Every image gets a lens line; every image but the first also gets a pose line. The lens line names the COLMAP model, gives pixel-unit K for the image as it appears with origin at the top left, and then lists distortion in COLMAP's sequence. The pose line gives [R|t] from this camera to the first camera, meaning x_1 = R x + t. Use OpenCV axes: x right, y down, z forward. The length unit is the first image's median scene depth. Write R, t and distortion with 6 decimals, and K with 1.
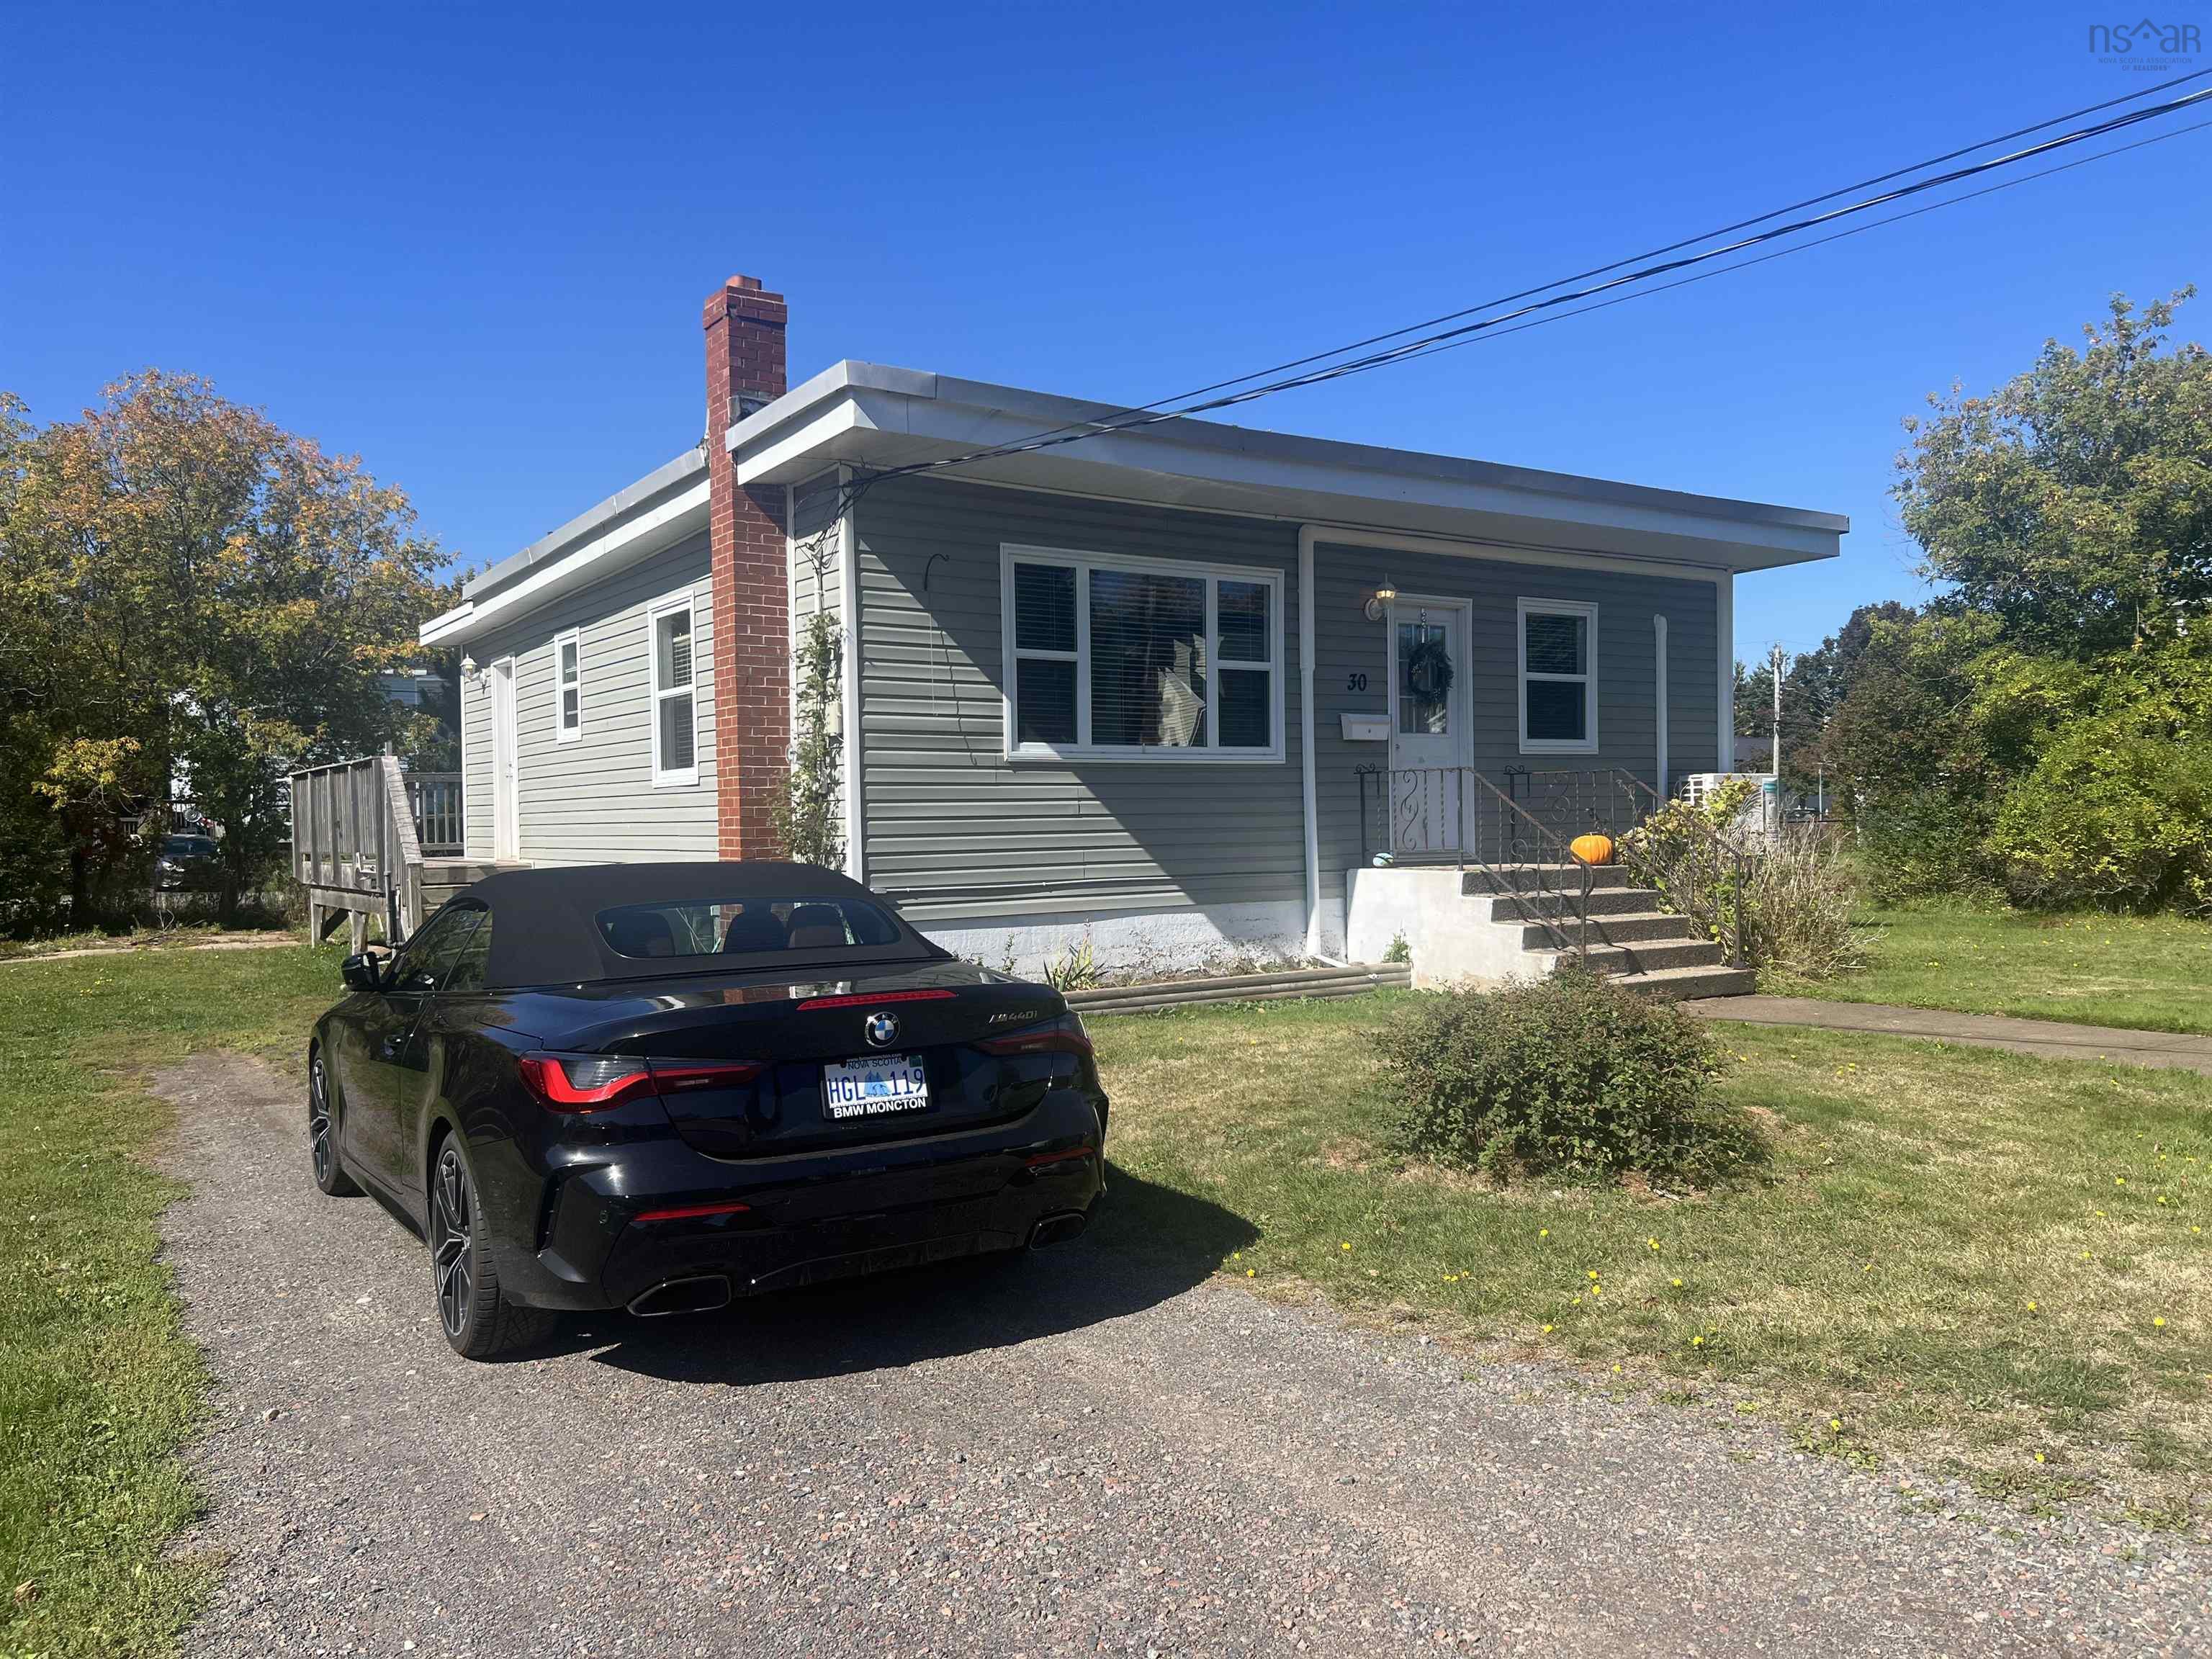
lens RADIAL K [[1681.2, 0, 1106.0], [0, 1681.2, 817.1], [0, 0, 1]] dist [0.069410, 0.000162]
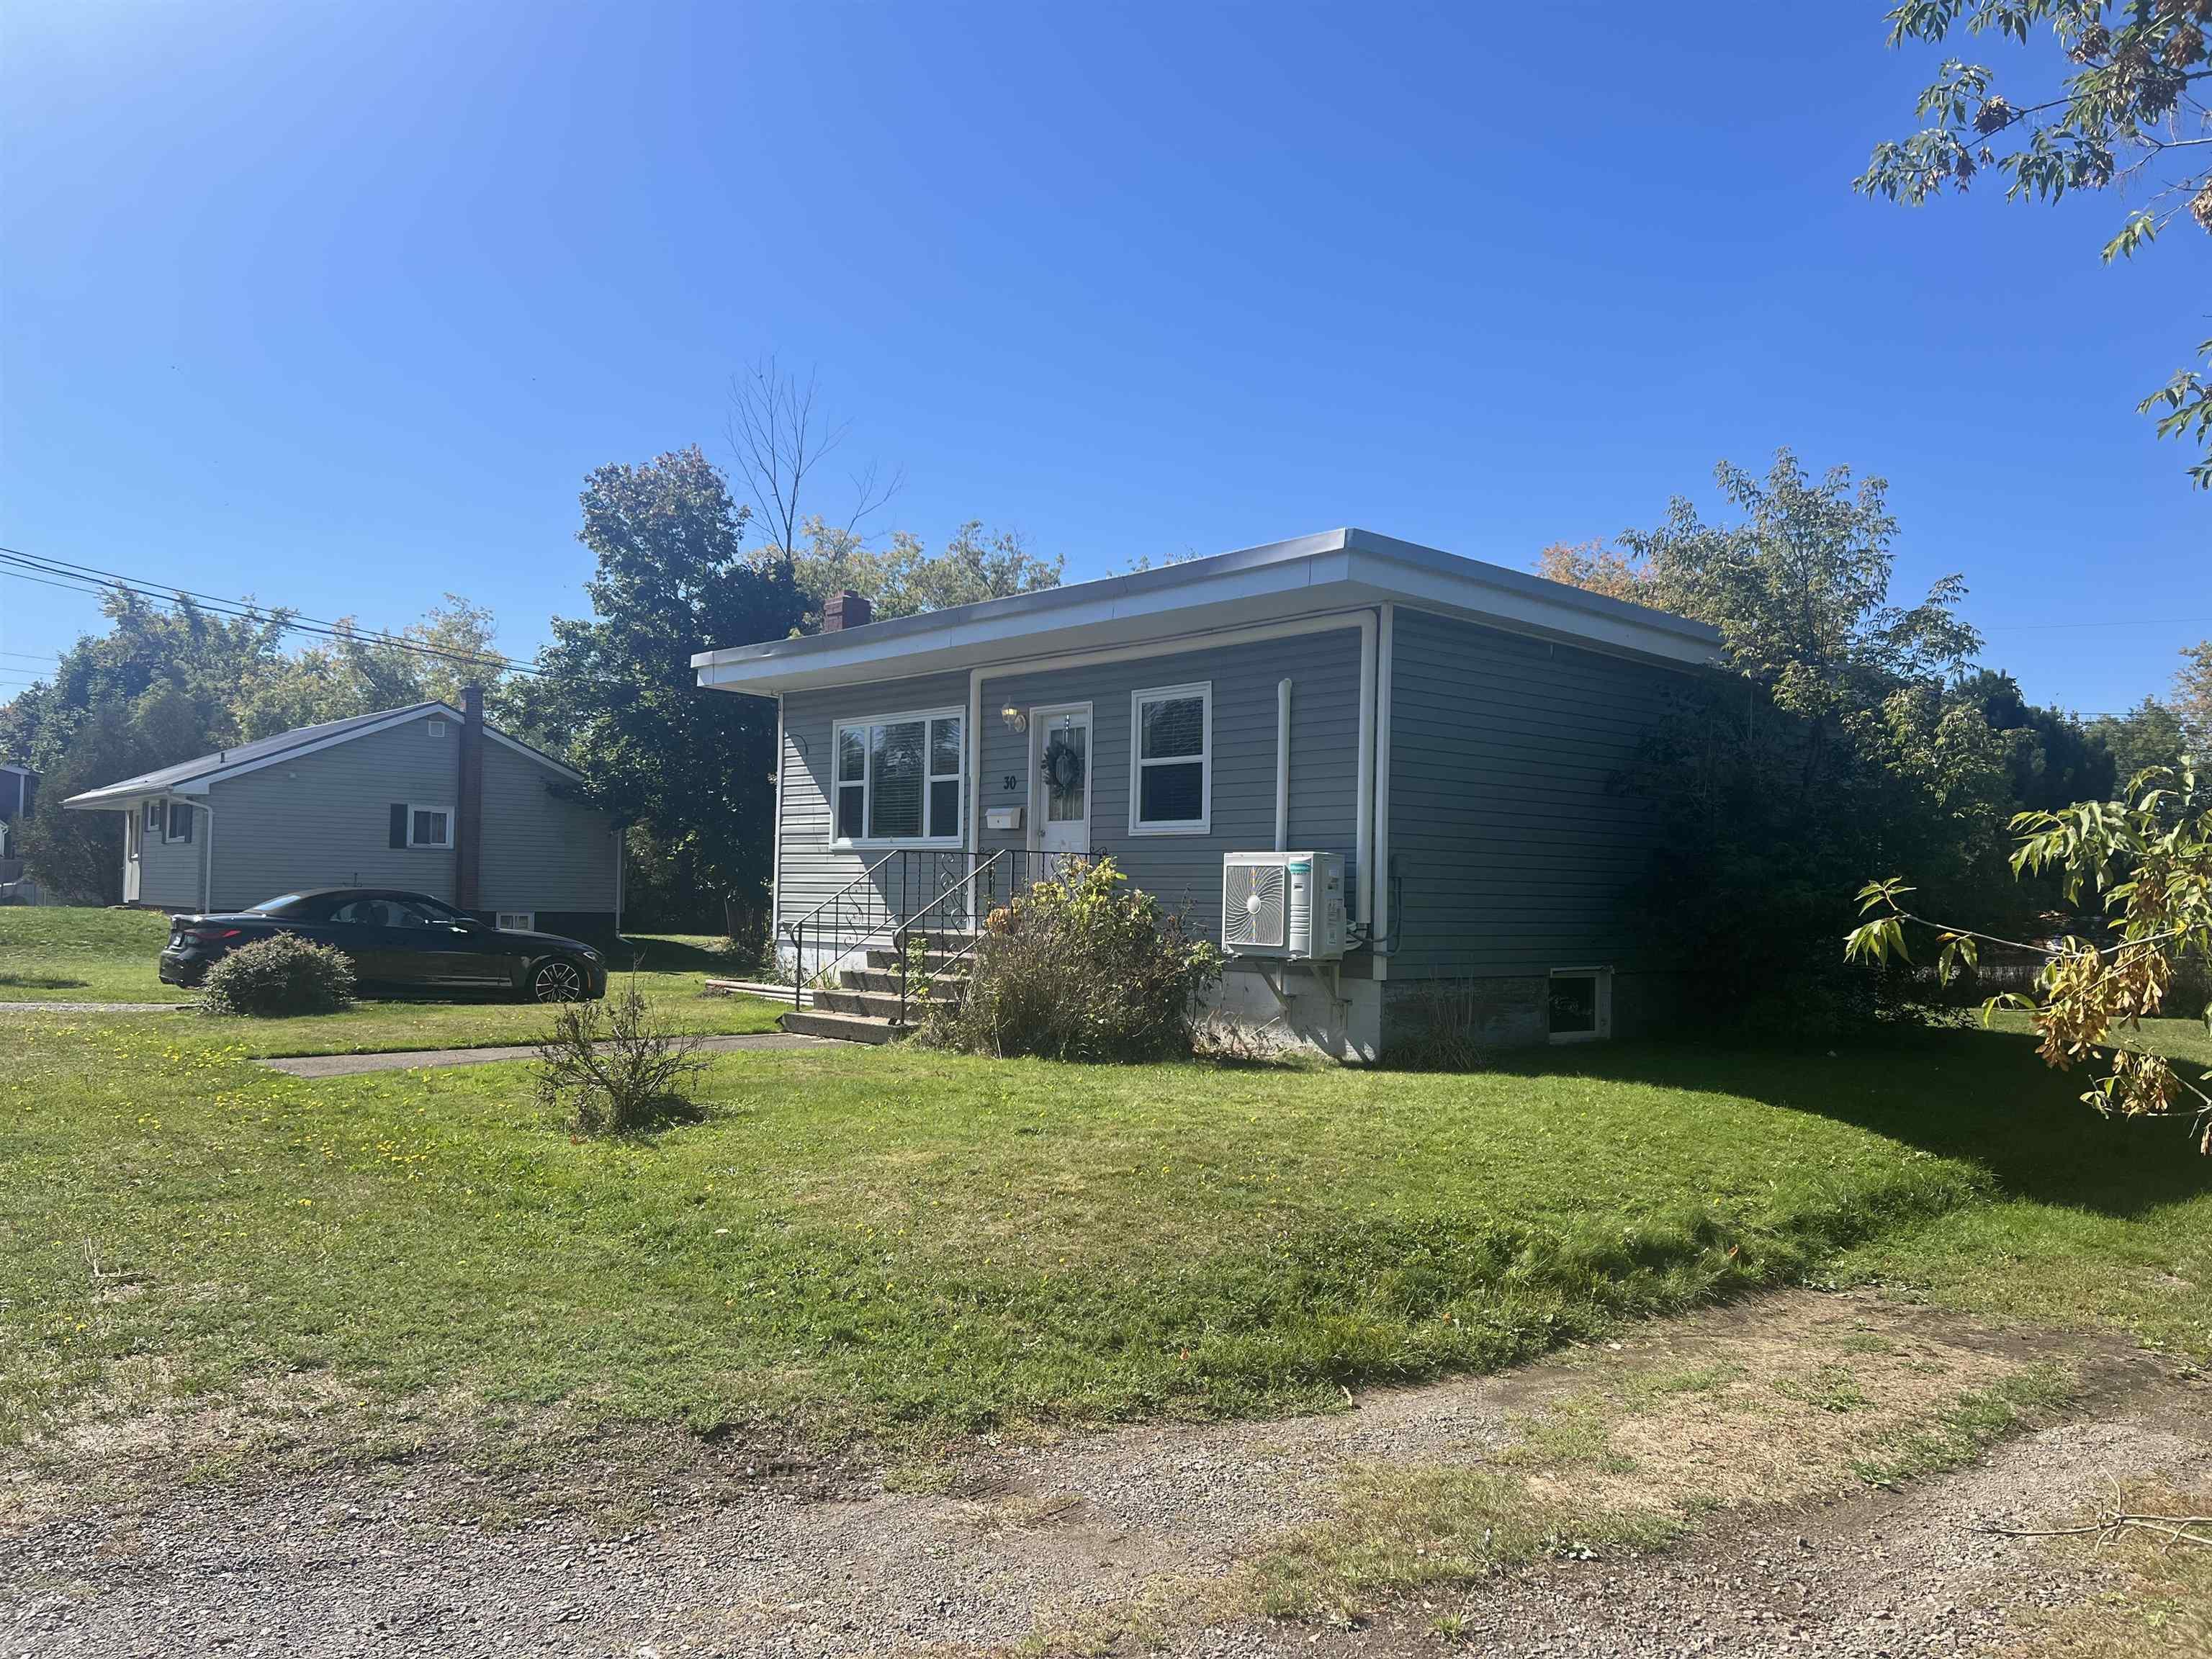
lens RADIAL K [[1681.2, 0, 1101.6], [0, 1681.2, 847.1], [0, 0, 1]] dist [0.069410, 0.000162]
pose [[0.113844, -0.001091, -0.993498, 1.462382], [-0.009690, 0.999951, -0.002208, -0.030675], [0.993451, 0.009879, 0.113827, 0.956197]]
